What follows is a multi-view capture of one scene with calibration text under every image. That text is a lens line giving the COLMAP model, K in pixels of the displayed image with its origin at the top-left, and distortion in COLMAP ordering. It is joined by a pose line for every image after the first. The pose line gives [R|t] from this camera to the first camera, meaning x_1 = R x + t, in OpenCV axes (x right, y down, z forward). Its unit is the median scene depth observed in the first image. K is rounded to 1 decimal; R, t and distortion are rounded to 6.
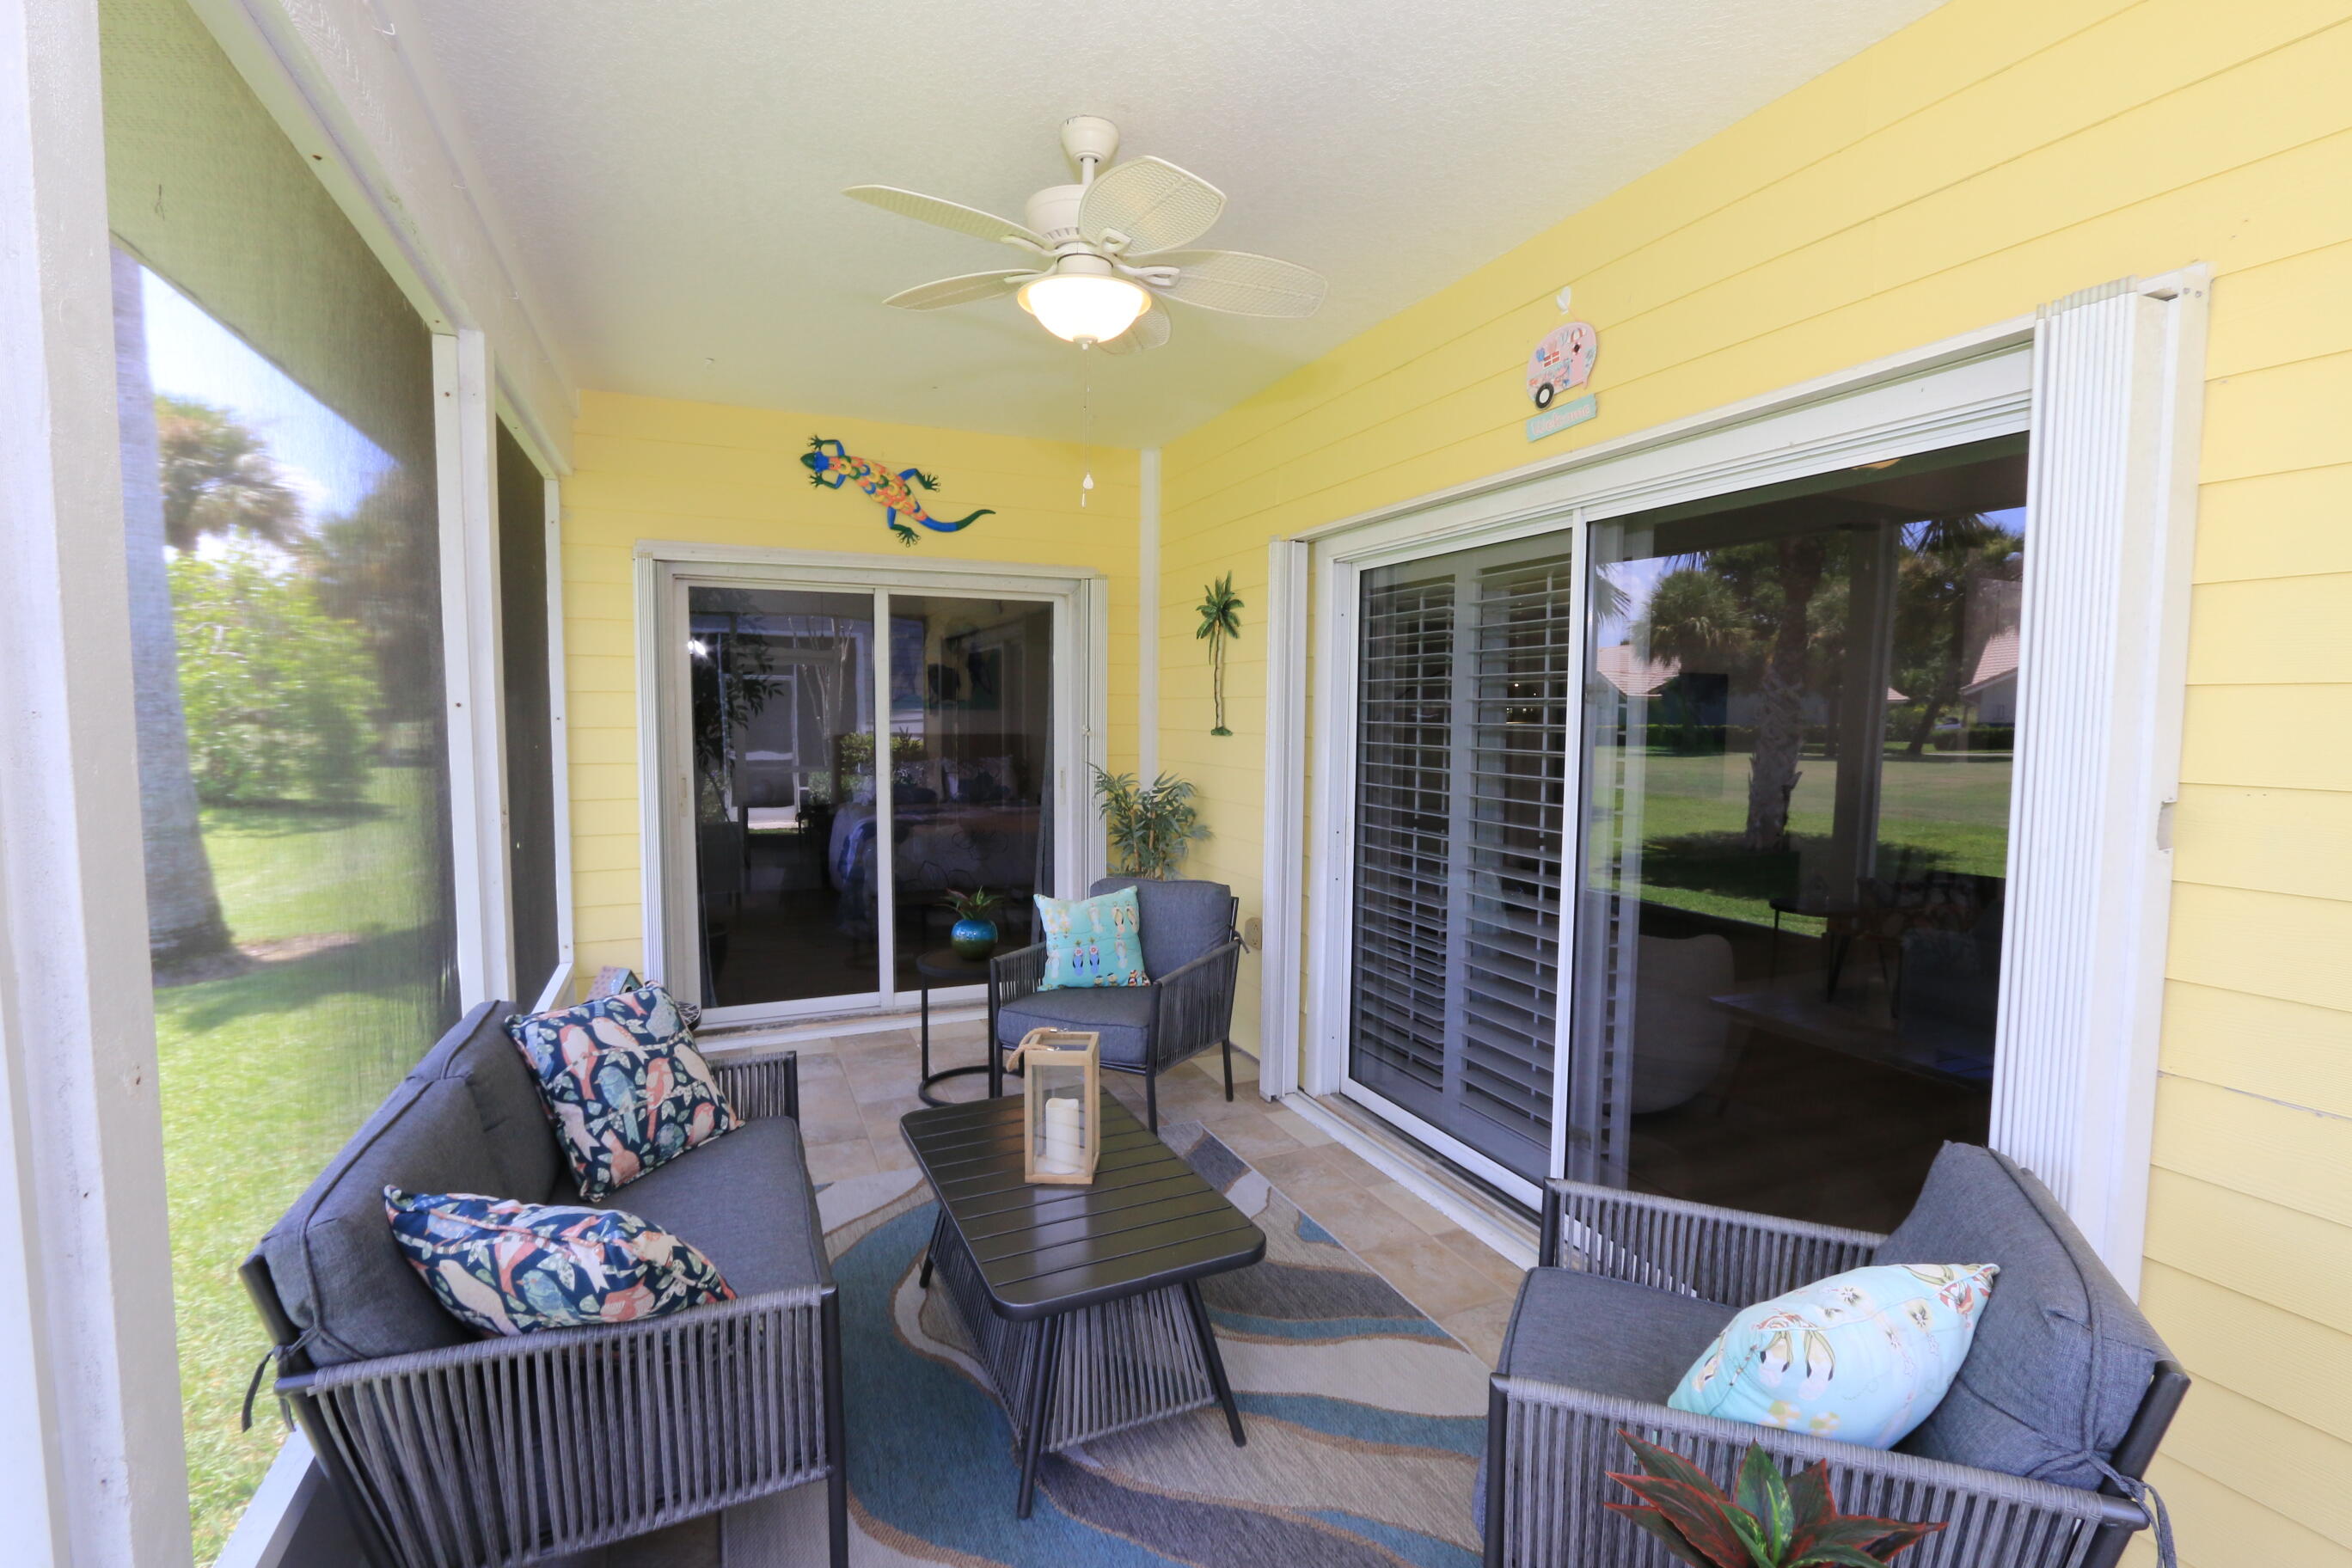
lens RADIAL K [[1079.4, 0, 1189.1], [0, 1079.4, 787.2], [0, 0, 1]] dist [-0.026963, 0.006851]
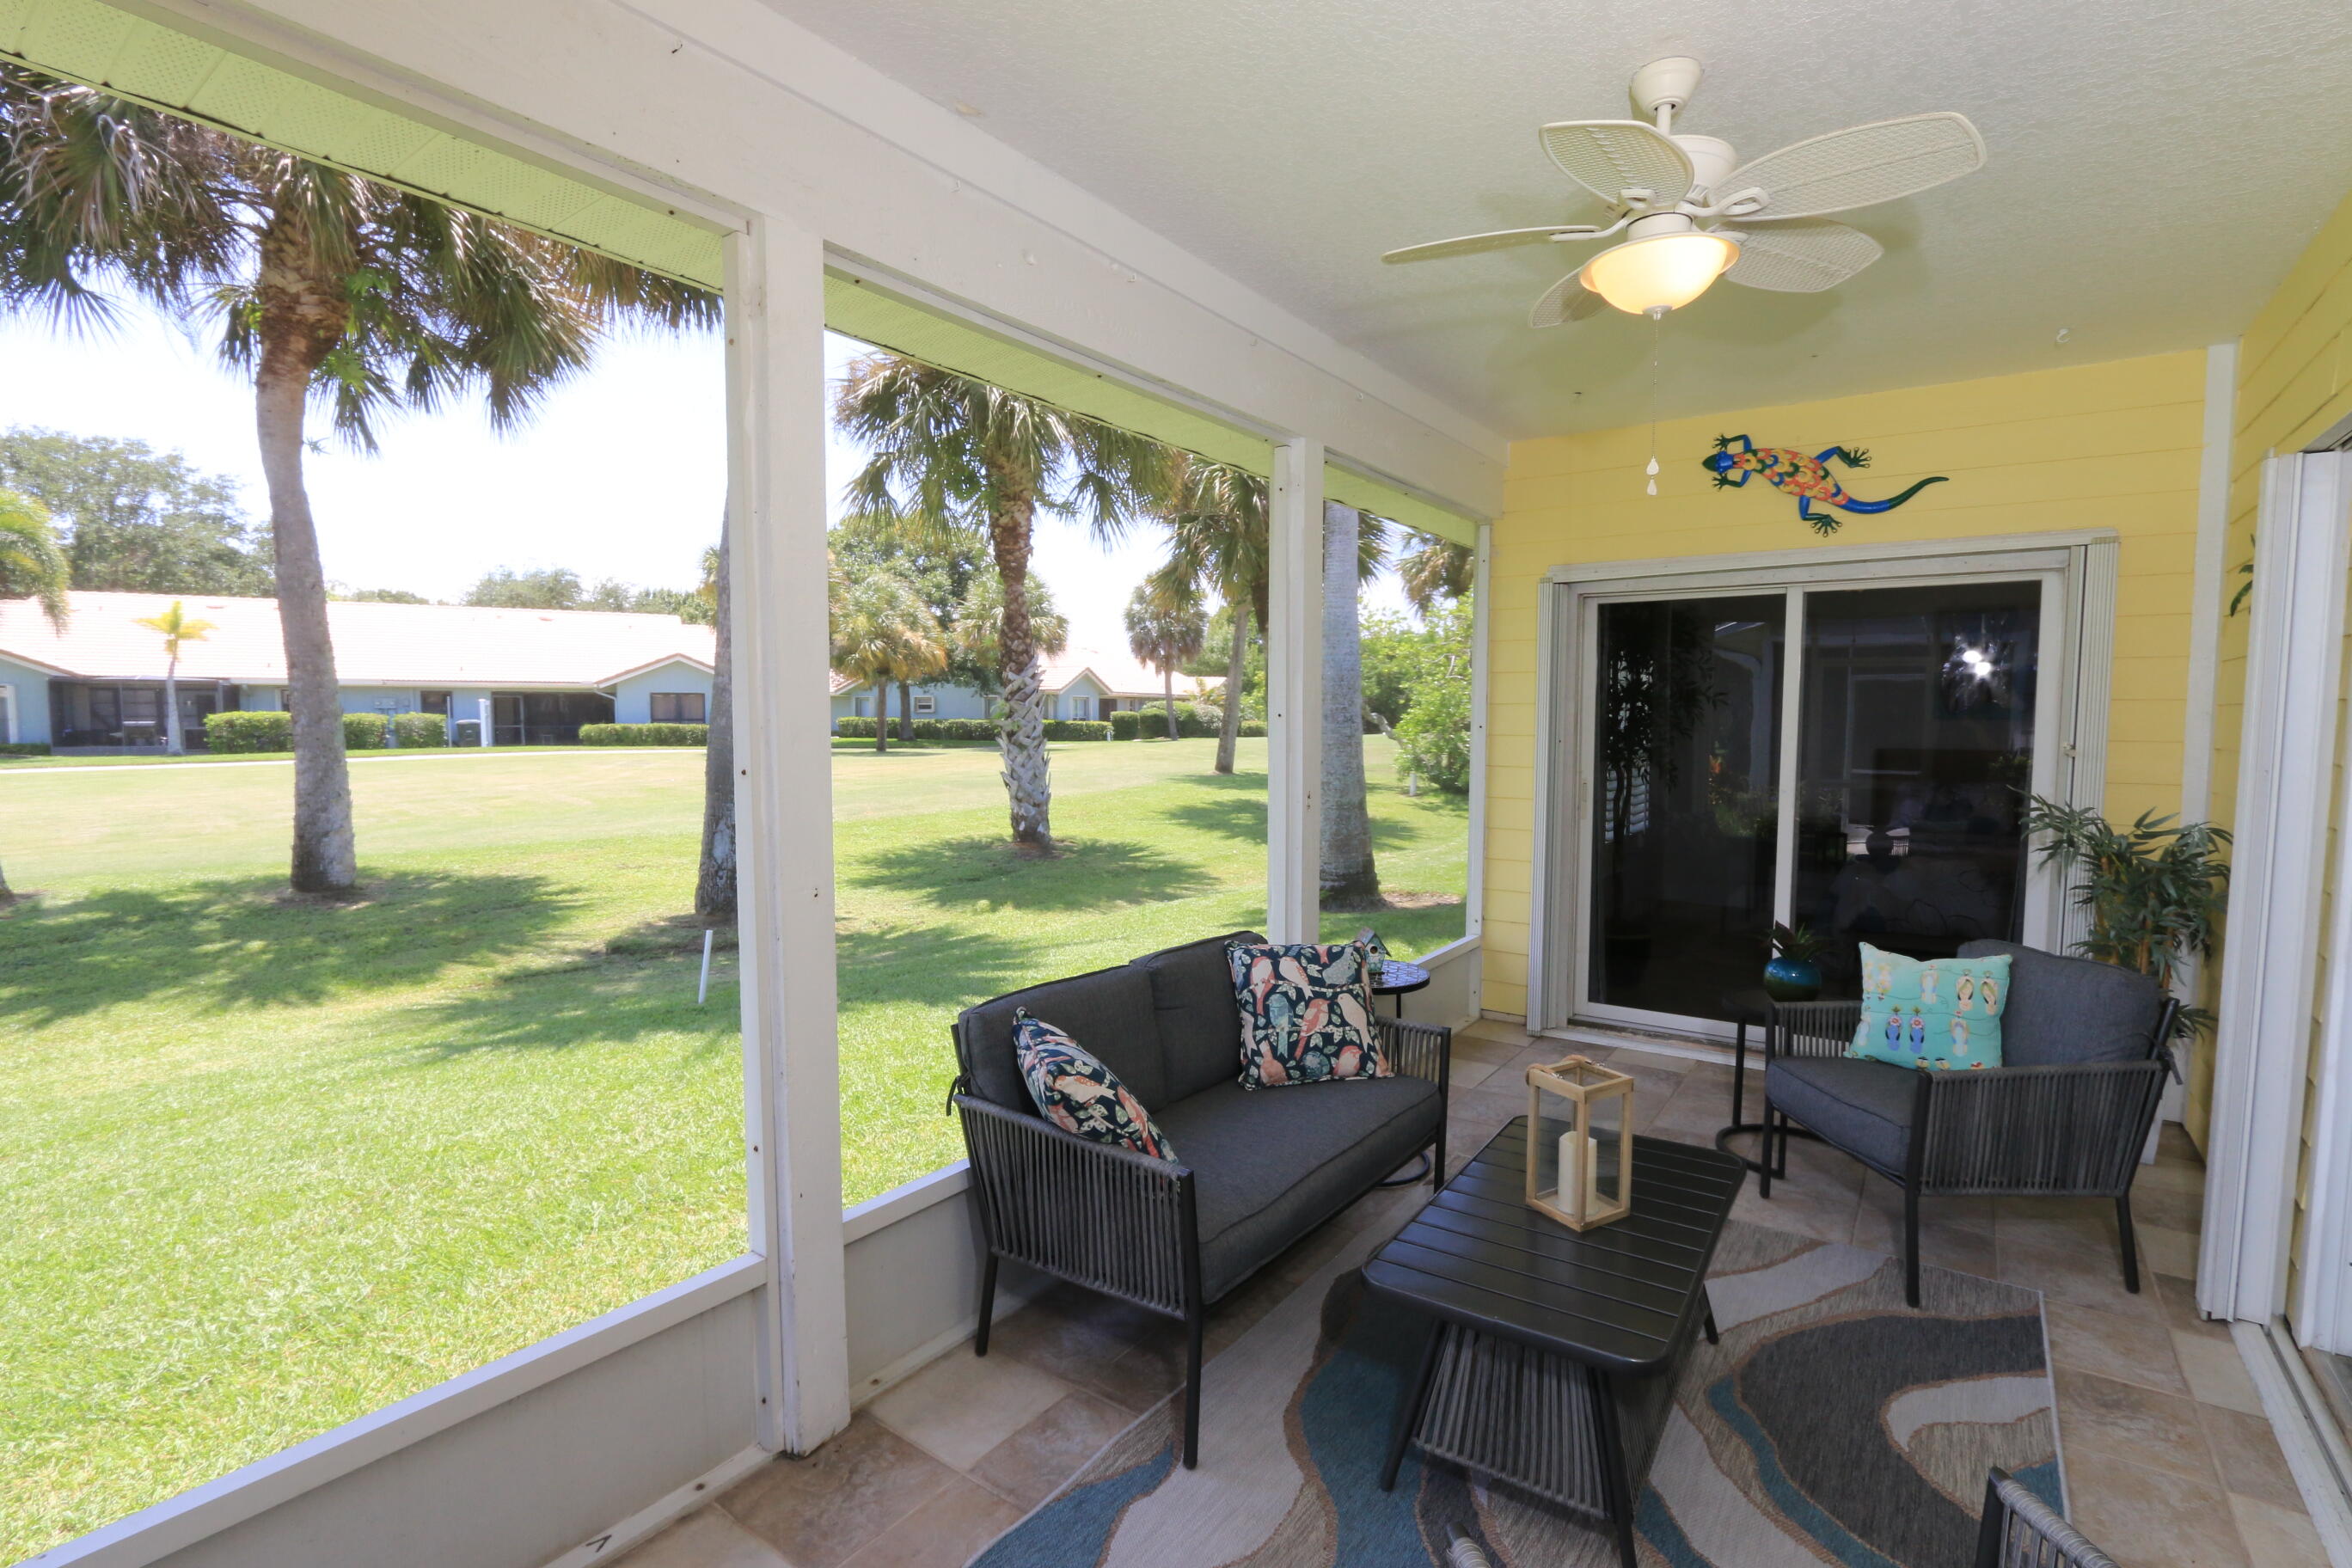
lens RADIAL K [[1079.4, 0, 1189.1], [0, 1079.4, 787.2], [0, 0, 1]] dist [-0.026963, 0.006851]
pose [[0.507794, 0.052186, -0.859896, 0.482574], [-0.060685, 0.997851, 0.024722, -0.013857], [0.859338, 0.039629, 0.509870, 0.215688]]
